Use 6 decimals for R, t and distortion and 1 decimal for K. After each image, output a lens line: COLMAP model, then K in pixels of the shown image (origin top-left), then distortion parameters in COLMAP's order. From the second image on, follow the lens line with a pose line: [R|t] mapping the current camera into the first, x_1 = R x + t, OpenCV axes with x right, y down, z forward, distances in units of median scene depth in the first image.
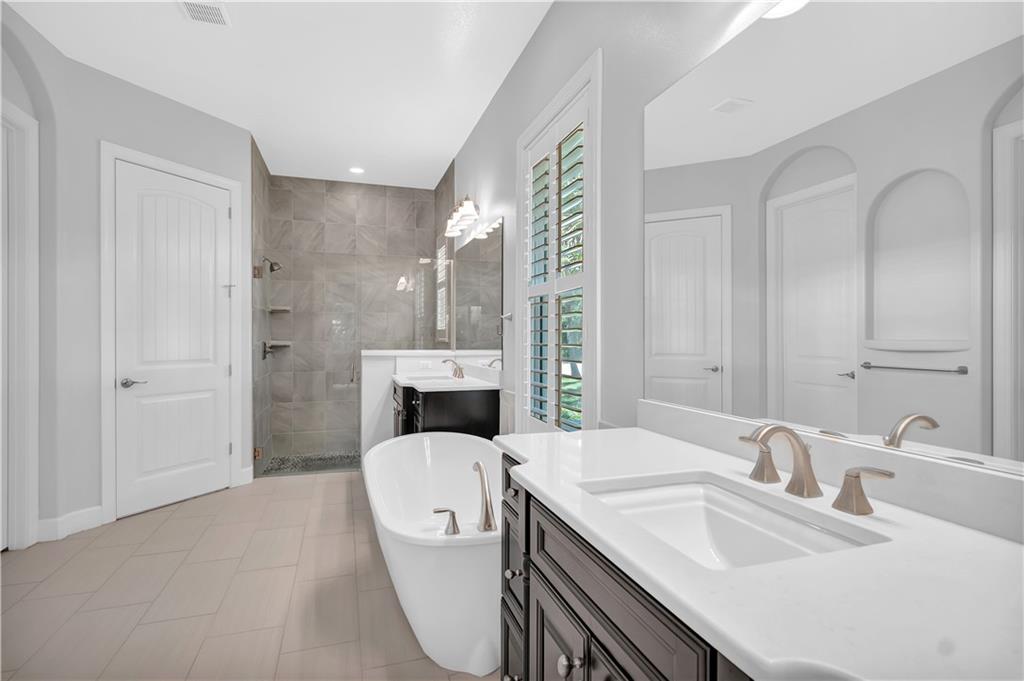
lens RADIAL K [[511.0, 0, 510.3], [0, 511.0, 340.3], [0, 0, 1]] dist [-0.004294, 0.002561]
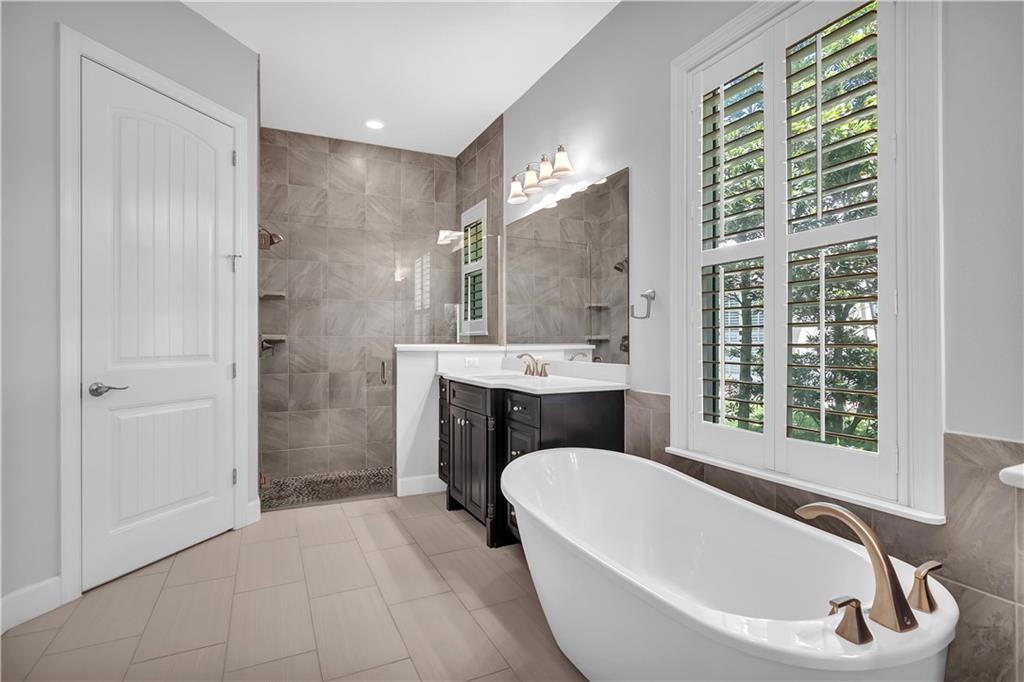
lens RADIAL K [[511.0, 0, 514.2], [0, 511.0, 339.2], [0, 0, 1]] dist [-0.004294, 0.002561]
pose [[0.990559, -0.003475, 0.137043, -0.207538], [0.004302, 0.999974, -0.005738, 0.016082], [-0.137019, 0.006273, 0.990549, 0.176729]]
